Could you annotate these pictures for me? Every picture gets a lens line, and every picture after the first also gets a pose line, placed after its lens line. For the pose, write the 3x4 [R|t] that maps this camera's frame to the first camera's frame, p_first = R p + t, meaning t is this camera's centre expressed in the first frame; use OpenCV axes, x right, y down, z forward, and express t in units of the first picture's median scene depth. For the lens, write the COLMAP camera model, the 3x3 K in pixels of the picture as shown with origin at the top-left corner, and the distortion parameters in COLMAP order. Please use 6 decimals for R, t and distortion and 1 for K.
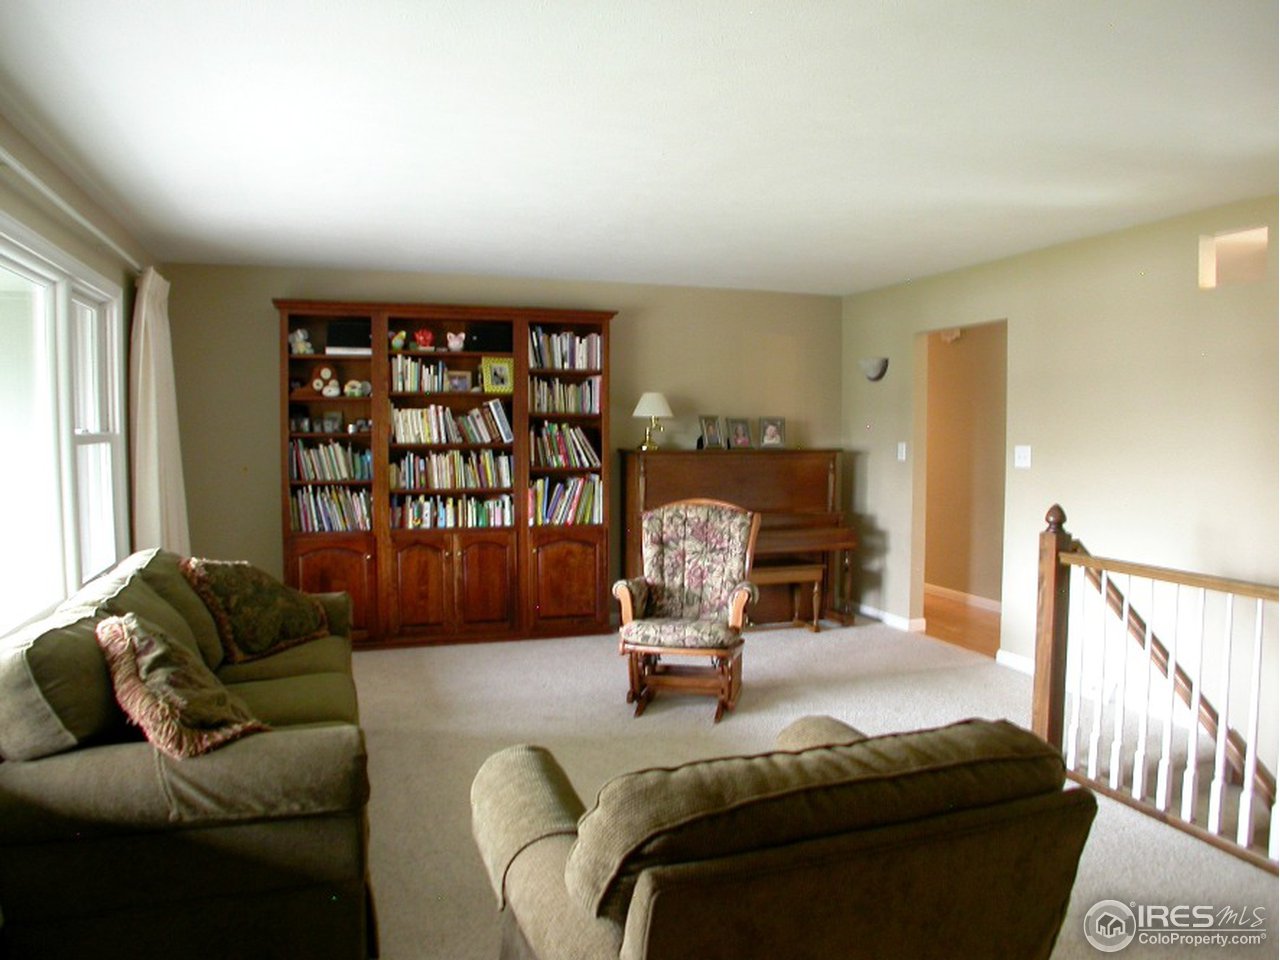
lens RADIAL K [[915.0, 0, 640.0], [0, 915.0, 480.0], [0, 0, 1]] dist [-0.111301, 0.005130]
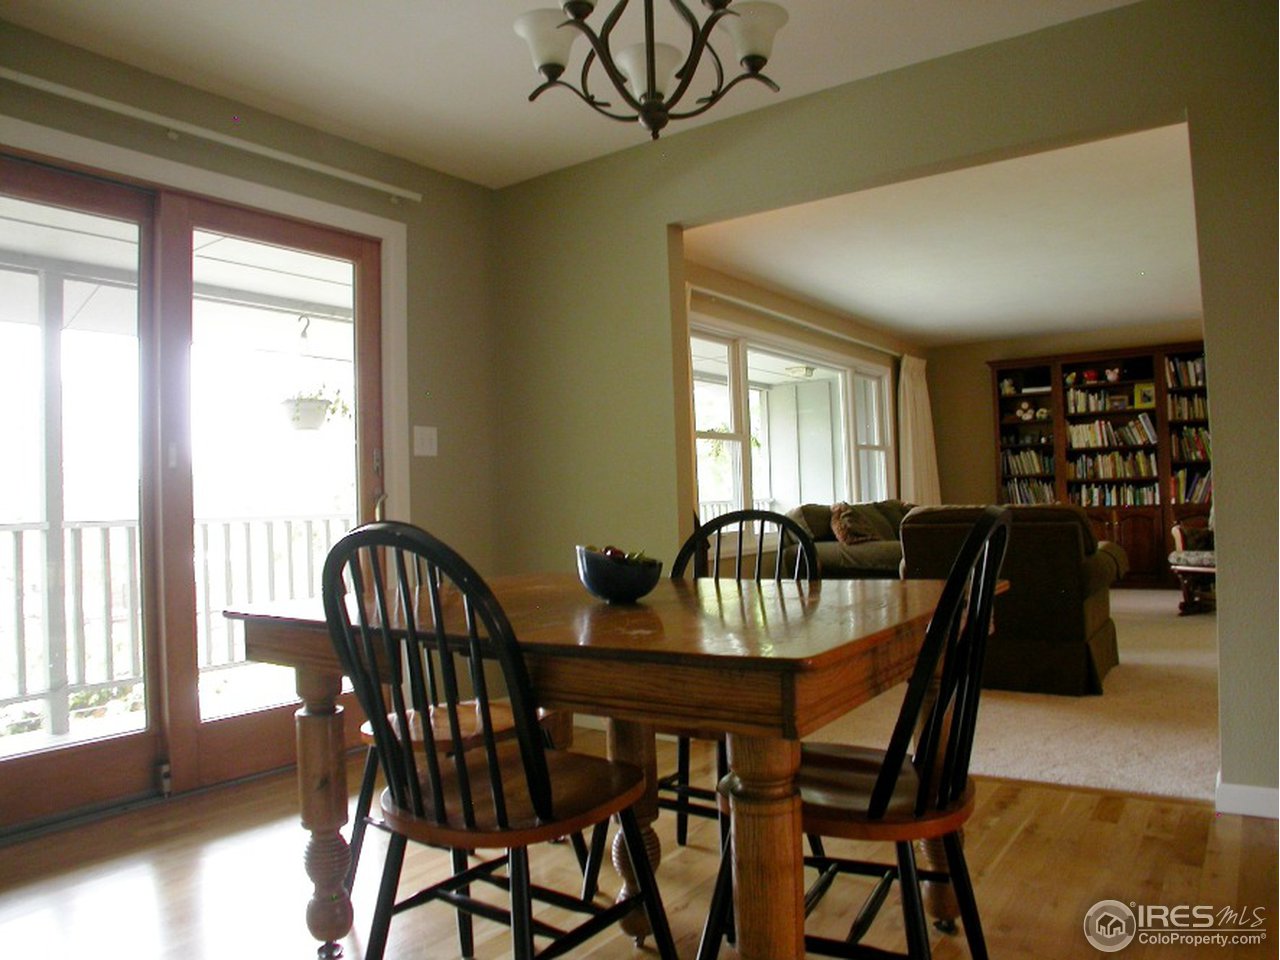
lens RADIAL K [[915.0, 0, 640.0], [0, 915.0, 480.0], [0, 0, 1]] dist [-0.111301, 0.005130]
pose [[0.579257, -0.040978, -0.814114, 0.494823], [-0.015521, 0.998000, -0.061277, 0.109175], [0.814997, 0.048131, 0.577463, -0.400596]]
